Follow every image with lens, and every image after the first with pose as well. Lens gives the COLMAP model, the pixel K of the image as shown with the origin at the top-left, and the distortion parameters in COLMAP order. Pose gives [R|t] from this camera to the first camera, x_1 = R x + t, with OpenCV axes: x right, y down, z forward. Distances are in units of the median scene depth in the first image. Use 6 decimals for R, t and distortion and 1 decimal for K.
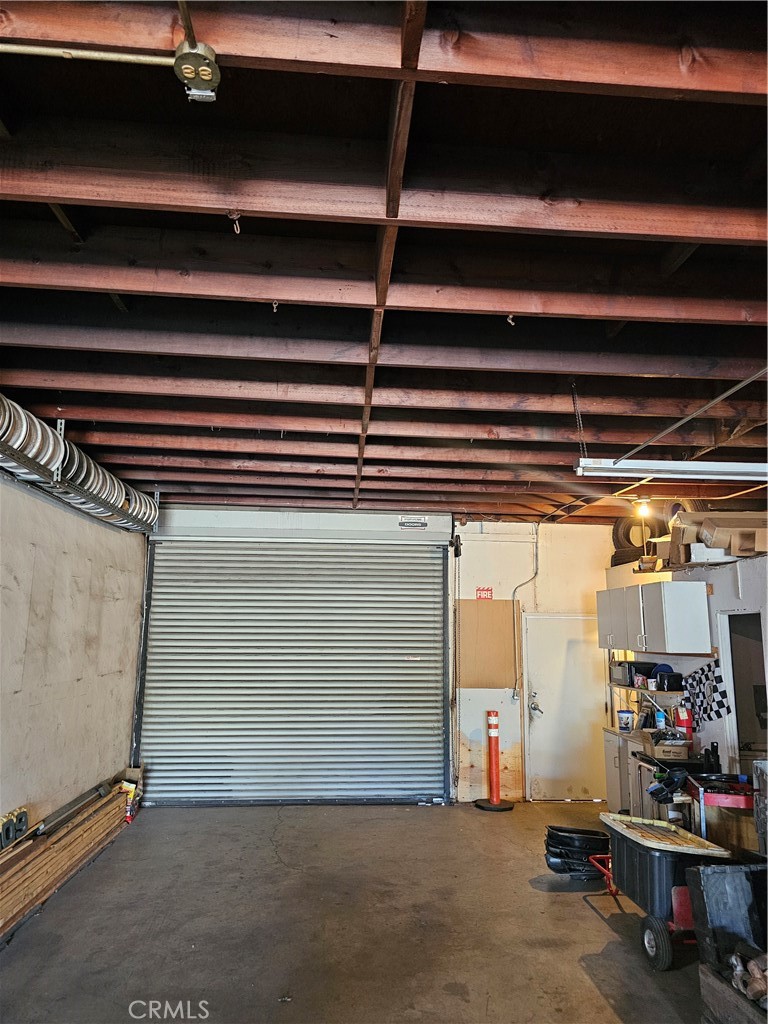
lens RADIAL K [[681.3, 0, 384.0], [0, 681.3, 512.0], [0, 0, 1]] dist [0.075827, -0.070694]
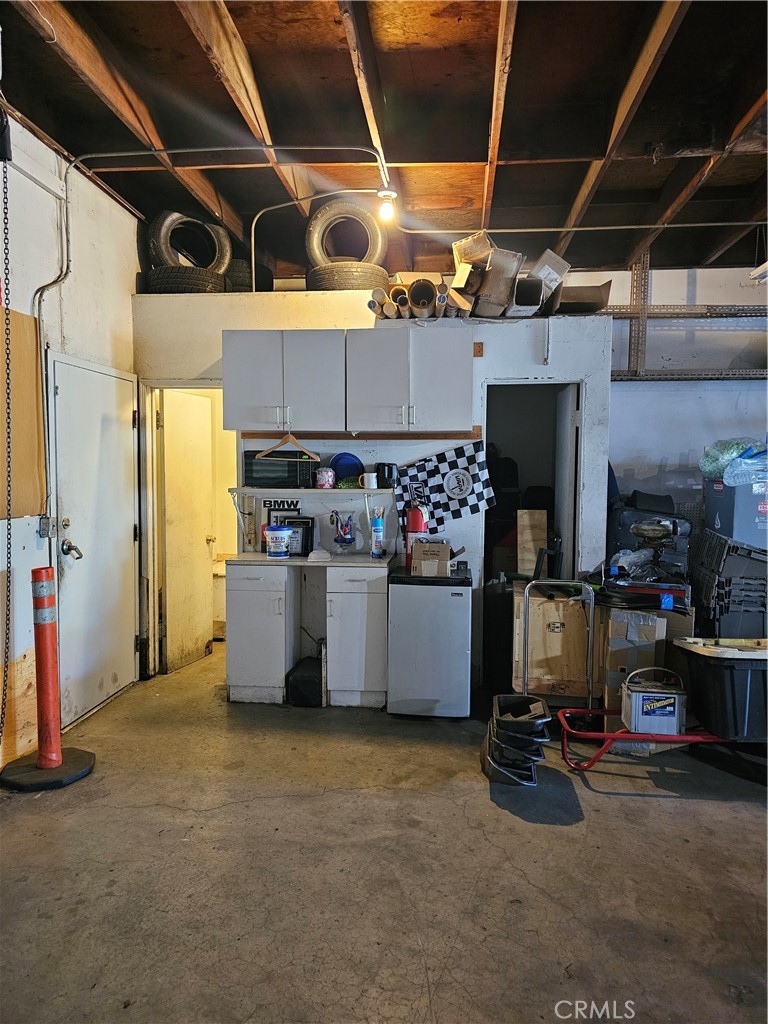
lens RADIAL K [[693.6, 0, 384.6], [0, 693.6, 505.0], [0, 0, 1]] dist [0.017282, -0.003078]
pose [[0.160183, -0.062468, 0.985109, -0.297695], [-0.178312, 0.979746, 0.091122, 0.224838], [-0.970848, -0.190253, 0.145800, 0.948773]]
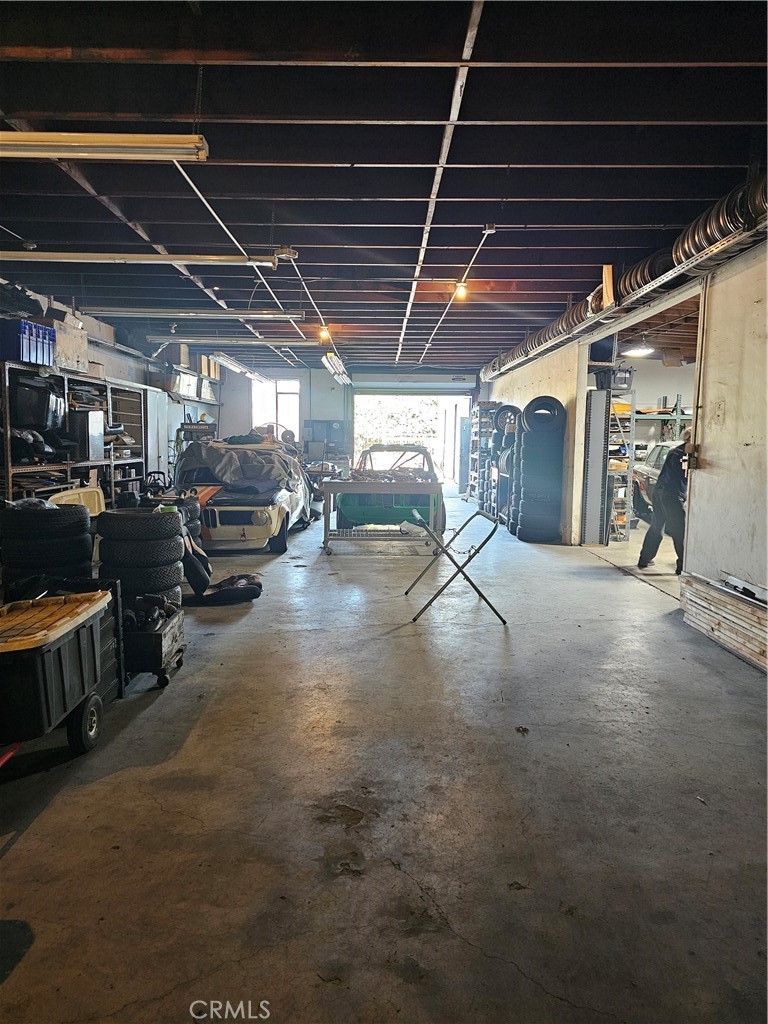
lens RADIAL K [[681.3, 0, 384.0], [0, 681.3, 512.0], [0, 0, 1]] dist [0.075827, -0.070694]
pose [[-0.998234, -0.028331, 0.052217, 0.006036], [-0.032055, 0.996894, -0.071935, 0.278748], [-0.050017, -0.073481, -0.996042, 1.189526]]
